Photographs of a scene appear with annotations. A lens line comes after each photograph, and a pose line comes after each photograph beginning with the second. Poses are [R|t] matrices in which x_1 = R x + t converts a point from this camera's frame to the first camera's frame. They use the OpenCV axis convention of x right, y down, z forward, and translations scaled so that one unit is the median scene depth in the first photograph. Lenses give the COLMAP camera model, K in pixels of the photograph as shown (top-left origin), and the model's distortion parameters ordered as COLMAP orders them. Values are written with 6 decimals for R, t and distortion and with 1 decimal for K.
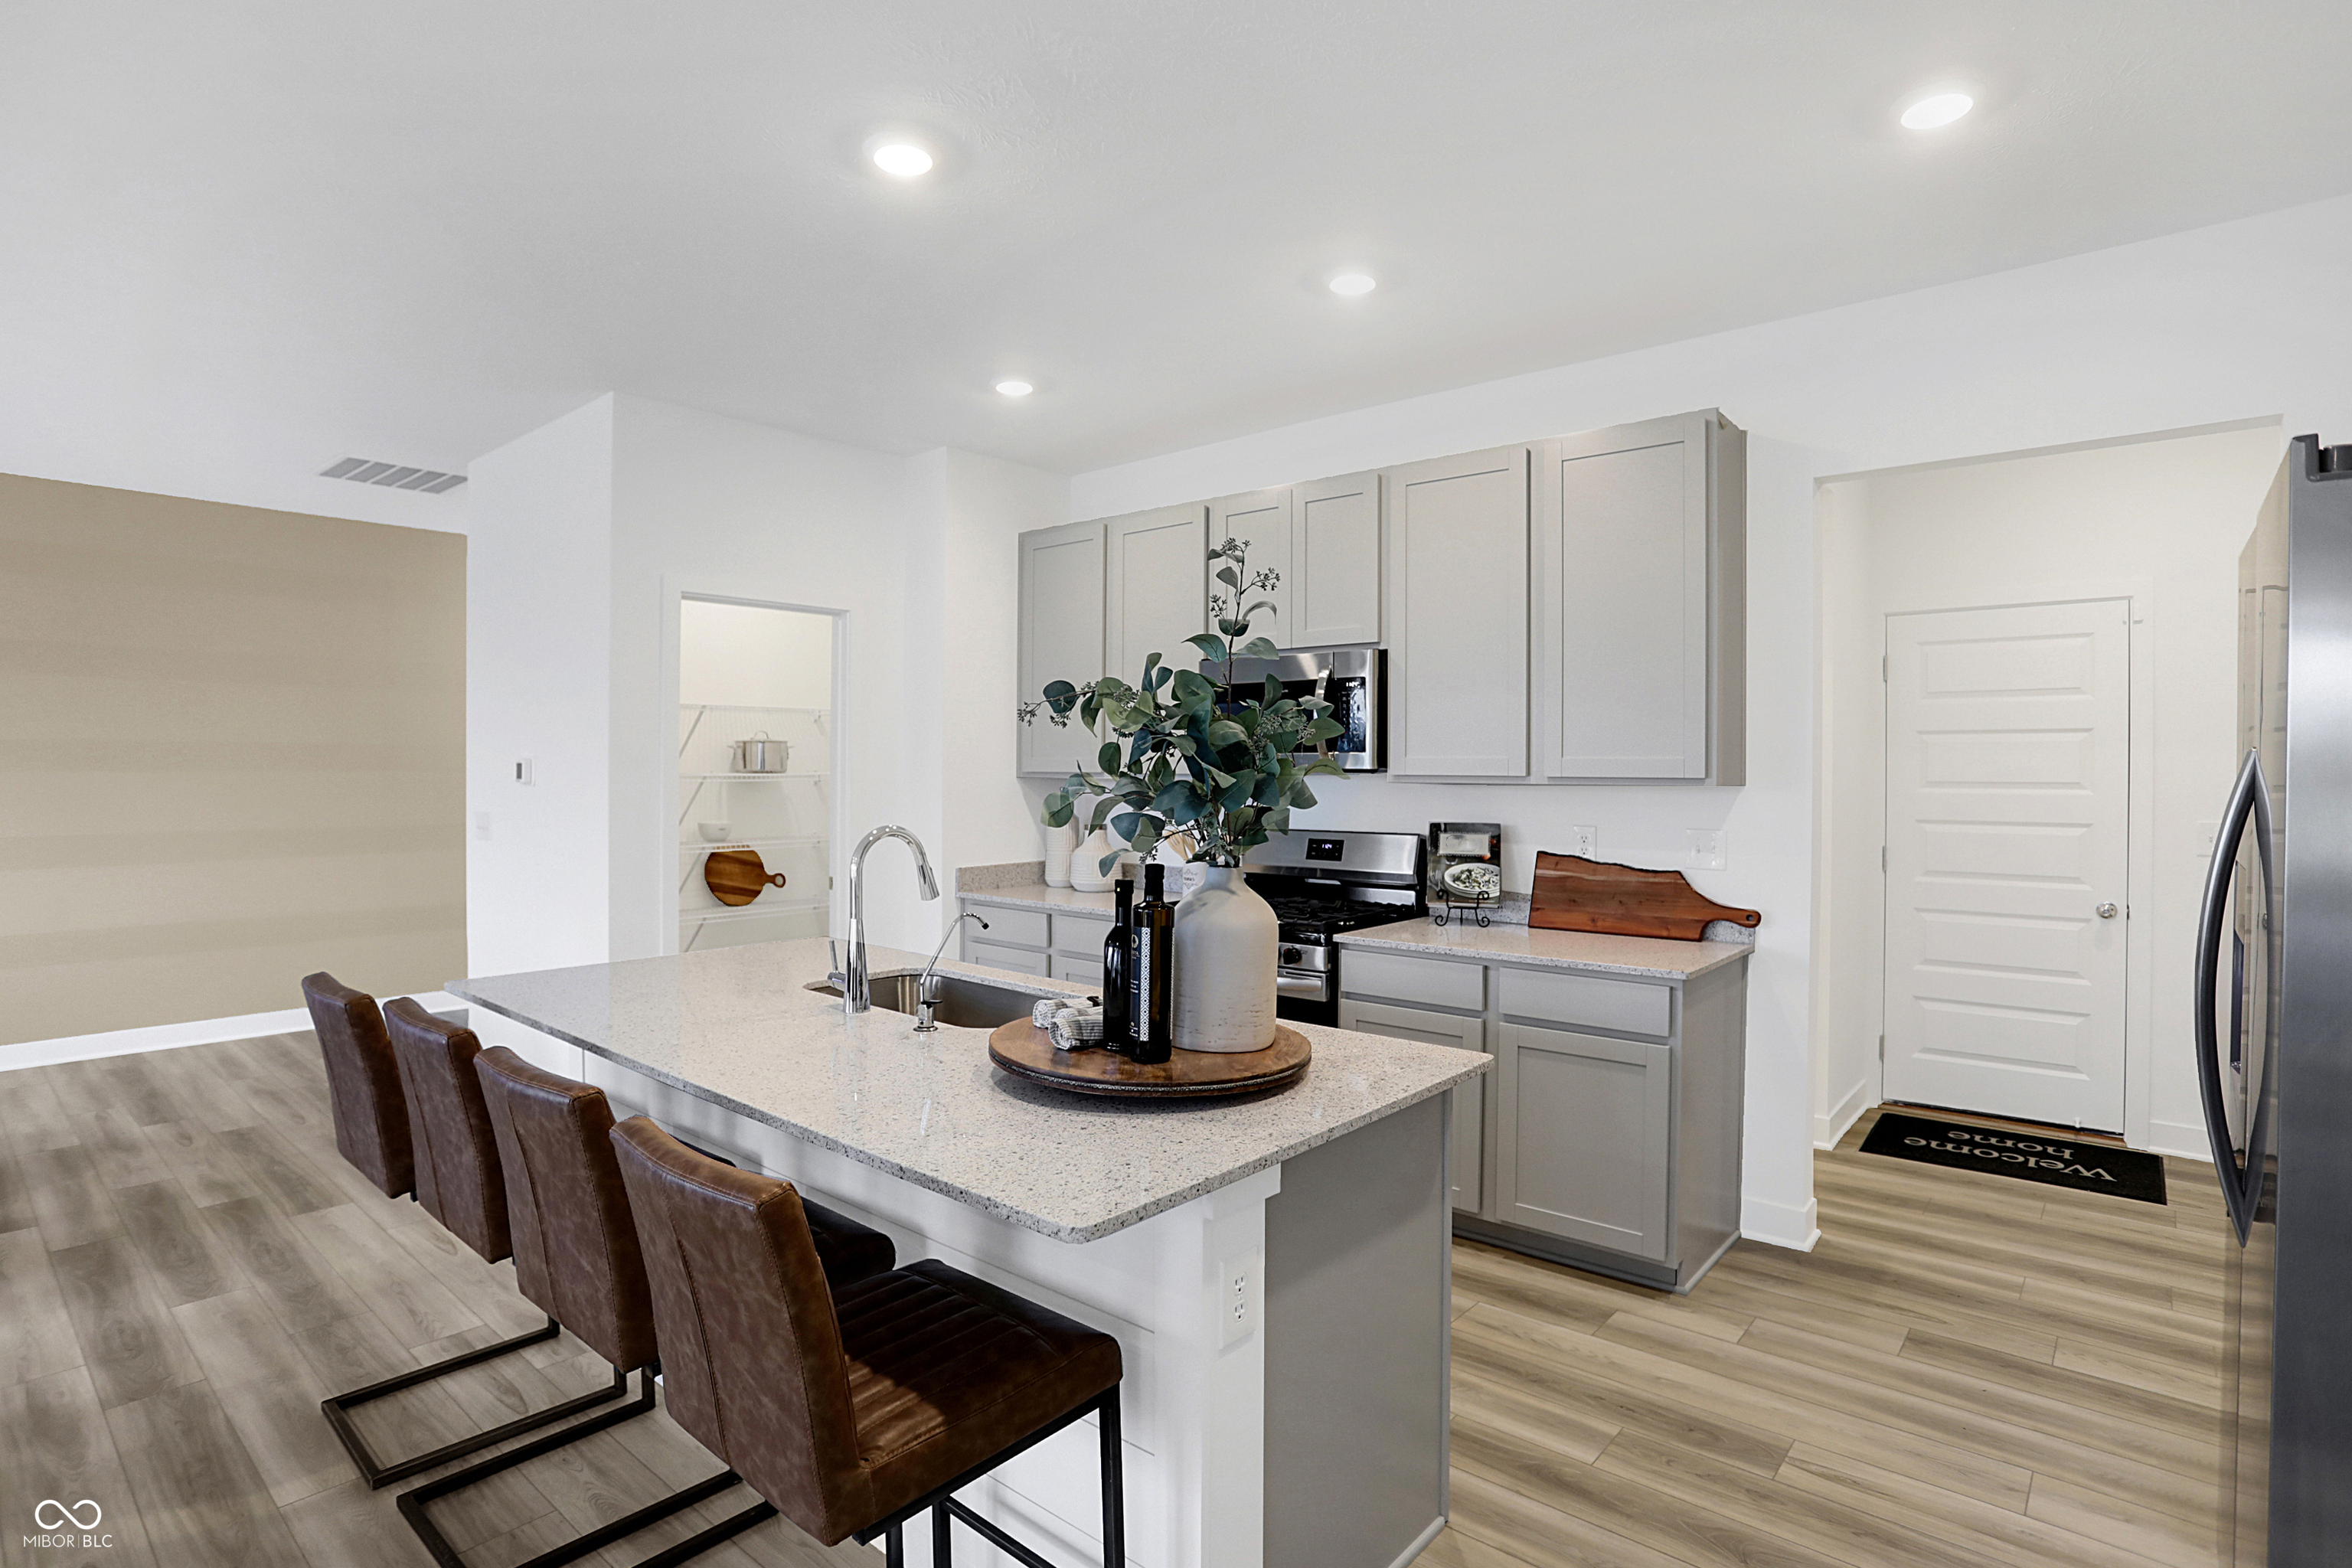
lens RADIAL K [[1202.1, 0, 1147.5], [0, 1202.1, 773.2], [0, 0, 1]] dist [-0.032372, 0.000499]
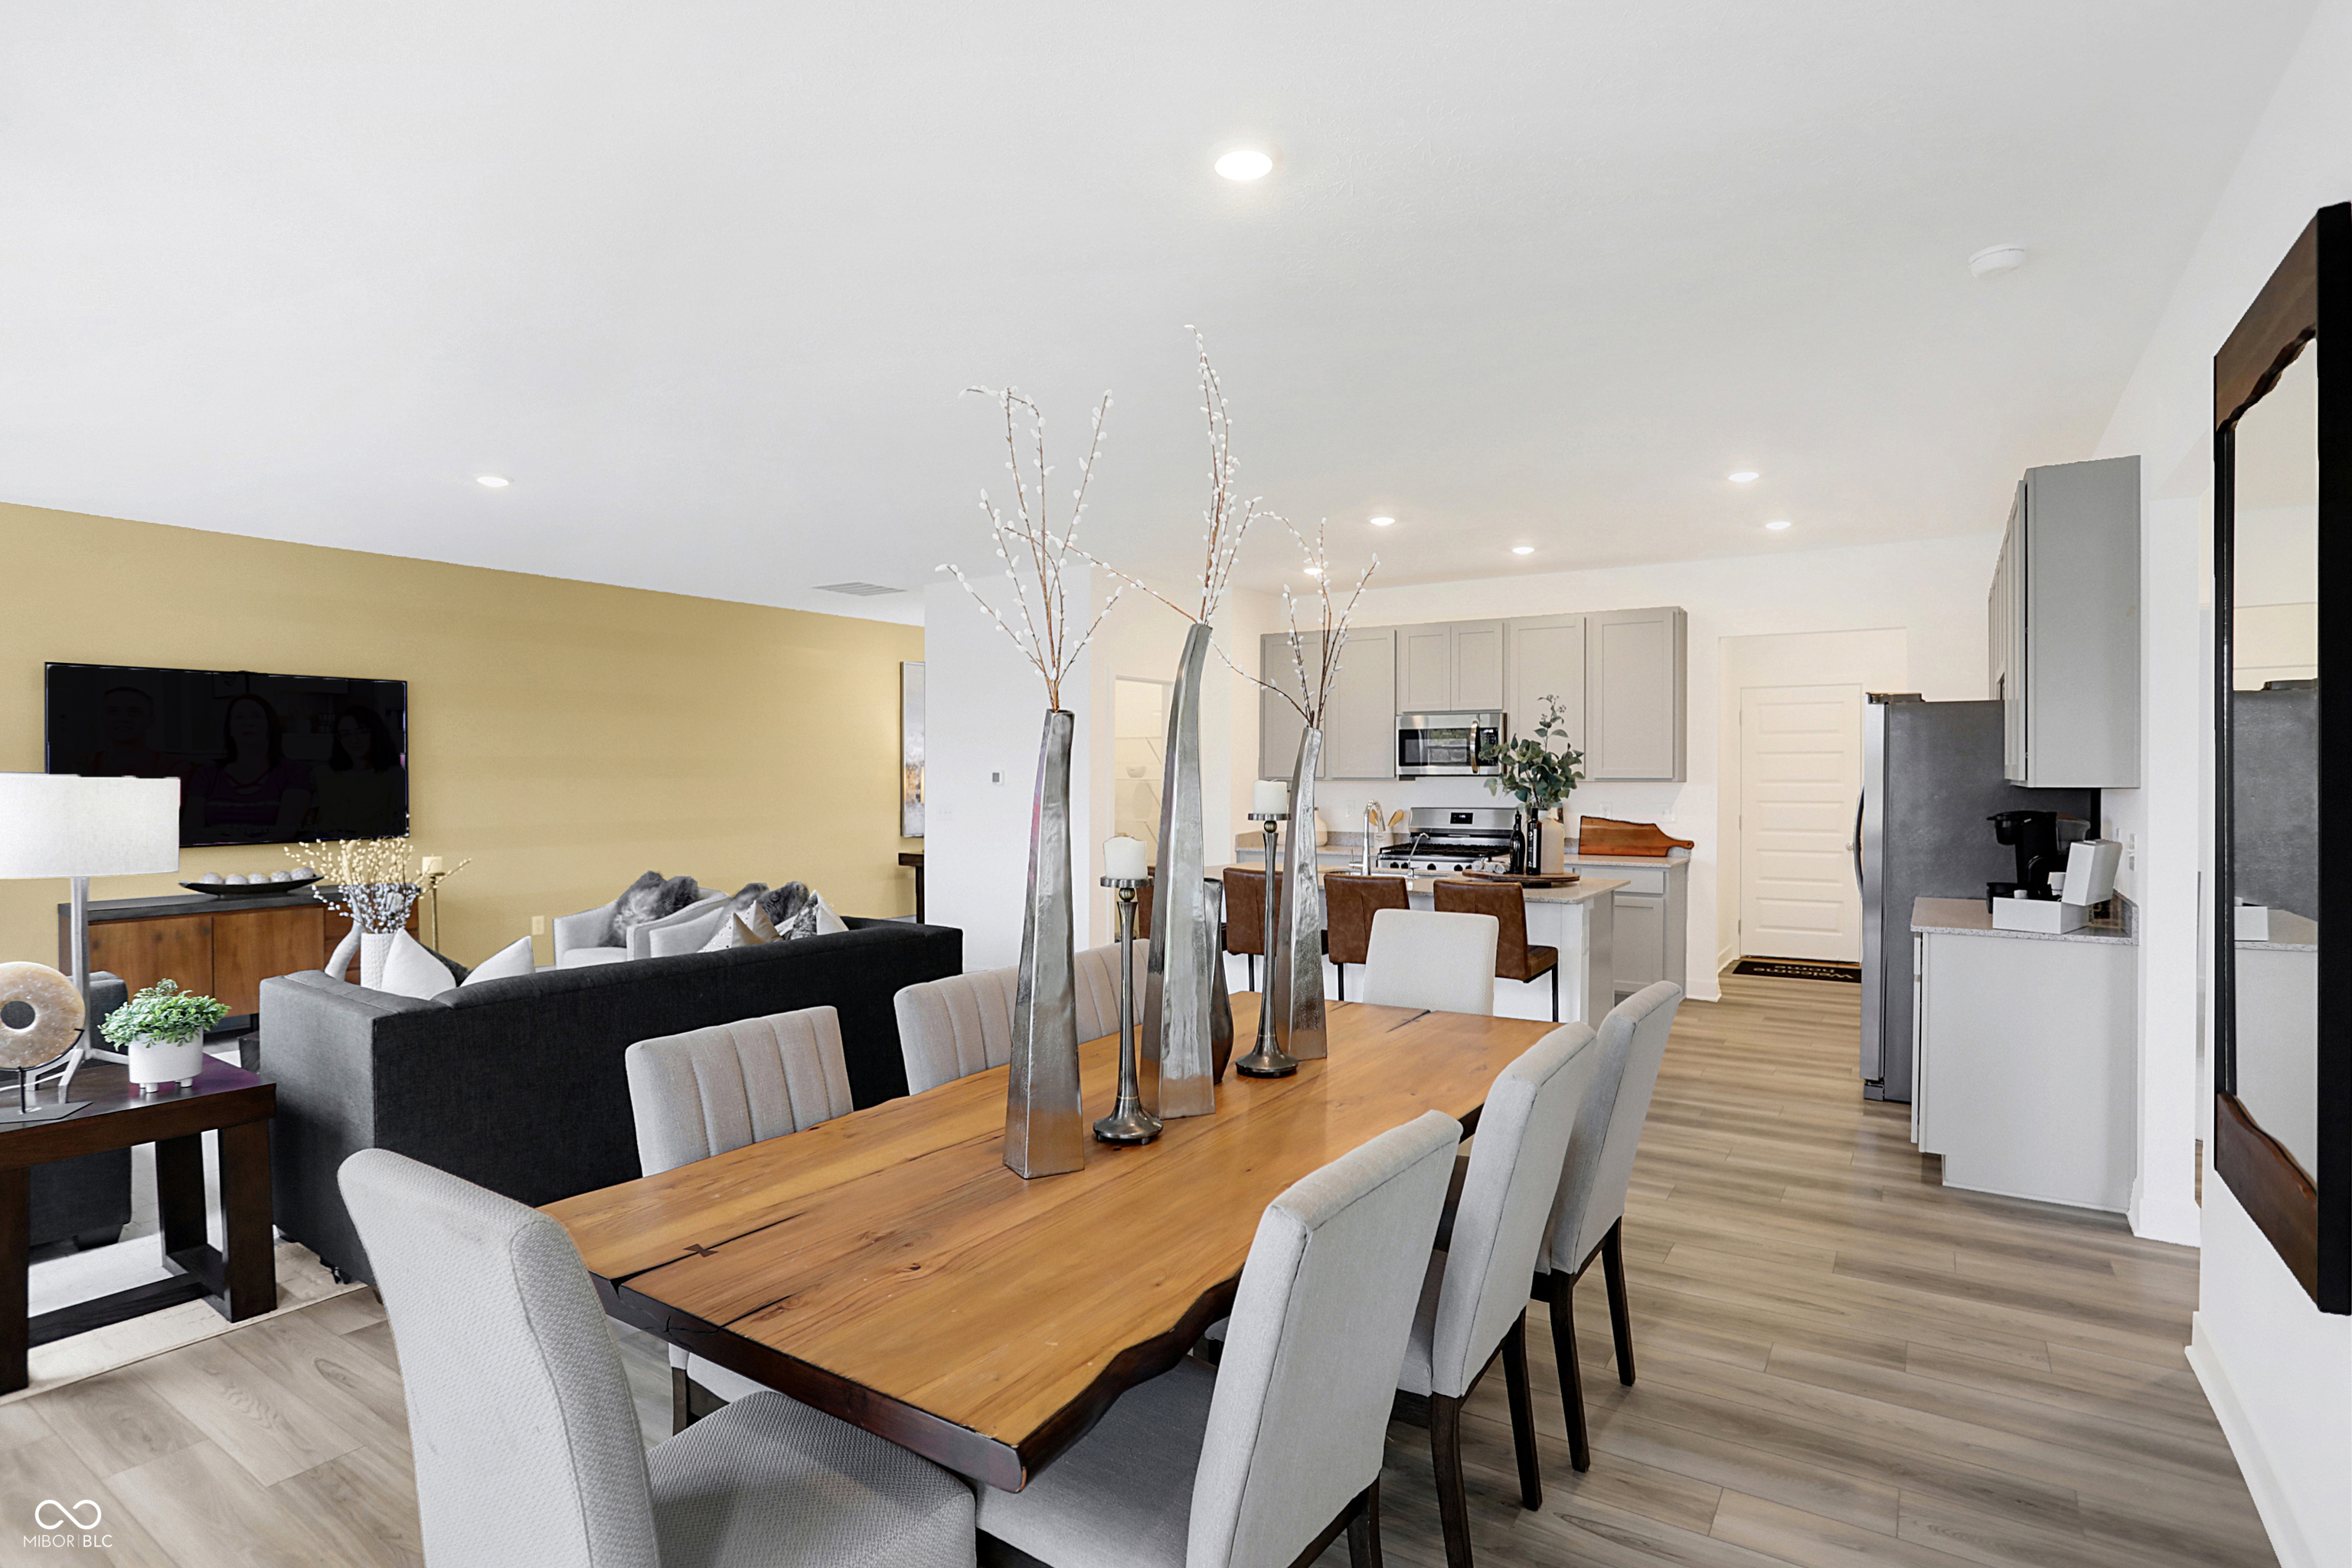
lens RADIAL K [[1175.0, 0, 1176.0], [0, 1175.0, 784.0], [0, 0, 1]] dist [-0.072730, 0.030479]
pose [[0.991708, -0.009241, 0.128180, -0.612094], [0.008489, 0.999943, 0.006407, -0.004737], [-0.128232, -0.005266, 0.991730, -0.852450]]
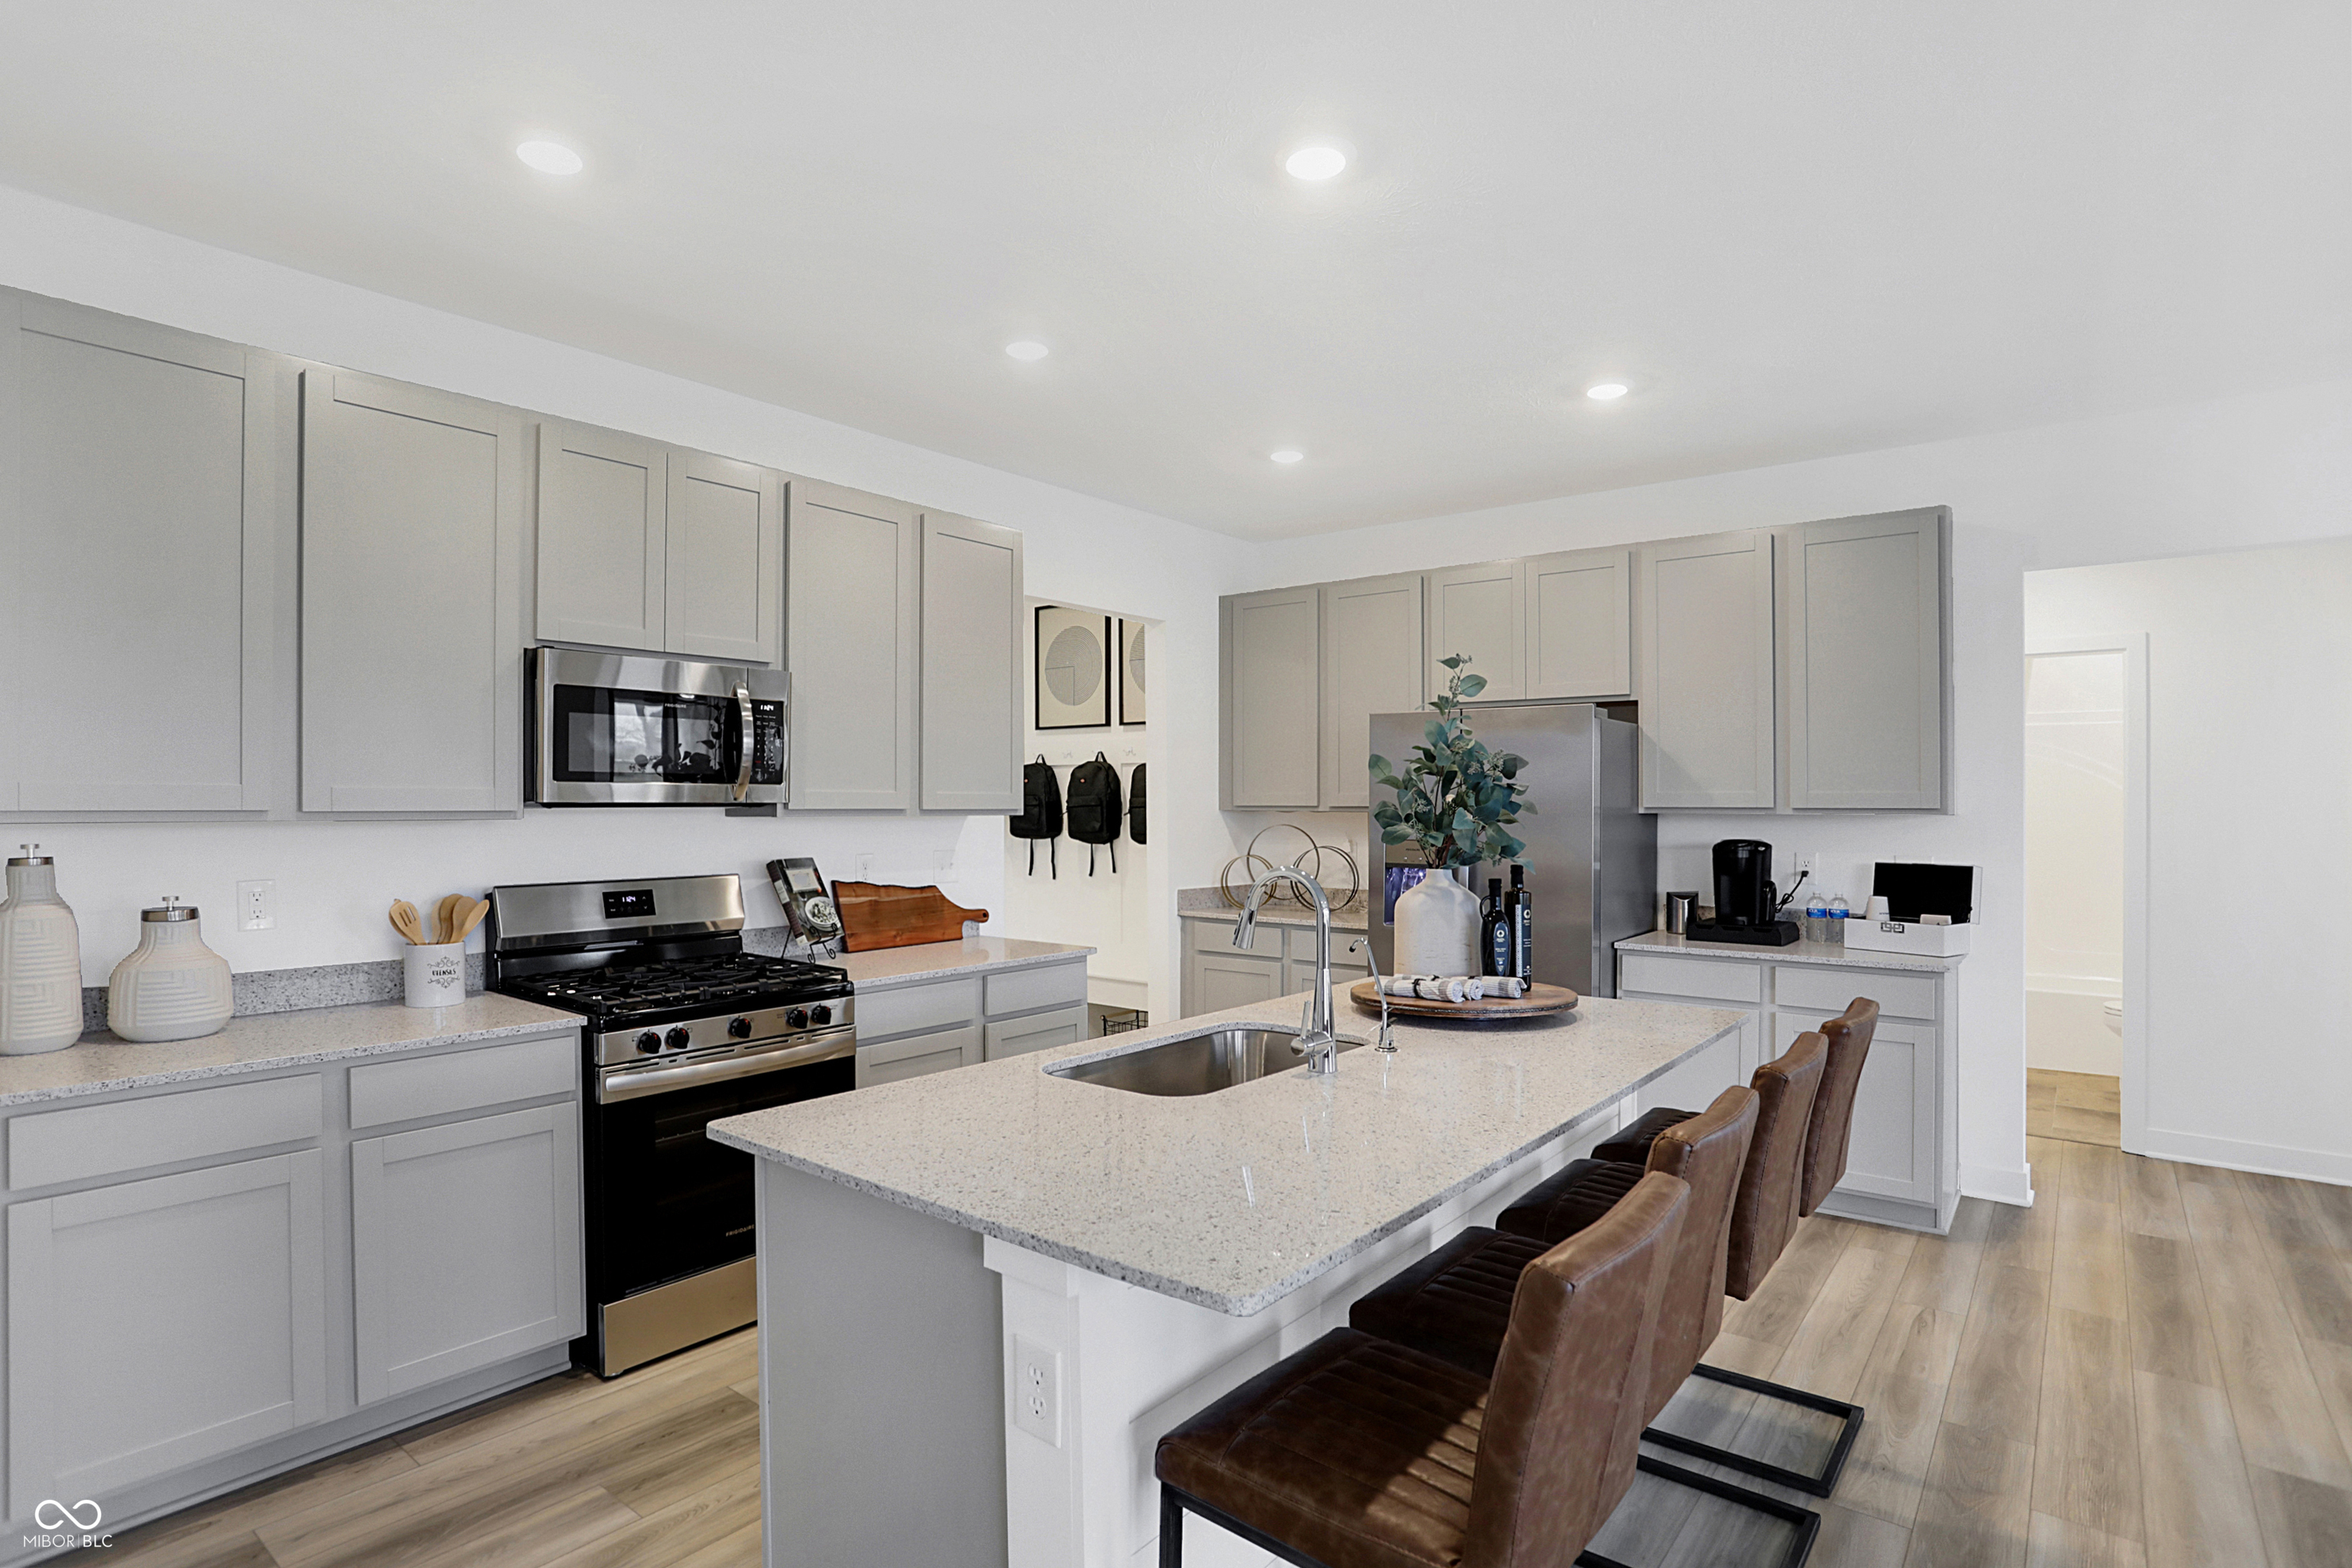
lens RADIAL K [[1175.0, 0, 1176.0], [0, 1175.0, 784.0], [0, 0, 1]] dist [-0.072730, 0.030479]
pose [[-0.024701, 0.012249, 0.999620, -0.753789], [0.005052, 0.999914, -0.012128, -0.005756], [-0.999682, 0.004751, -0.024760, 0.781069]]
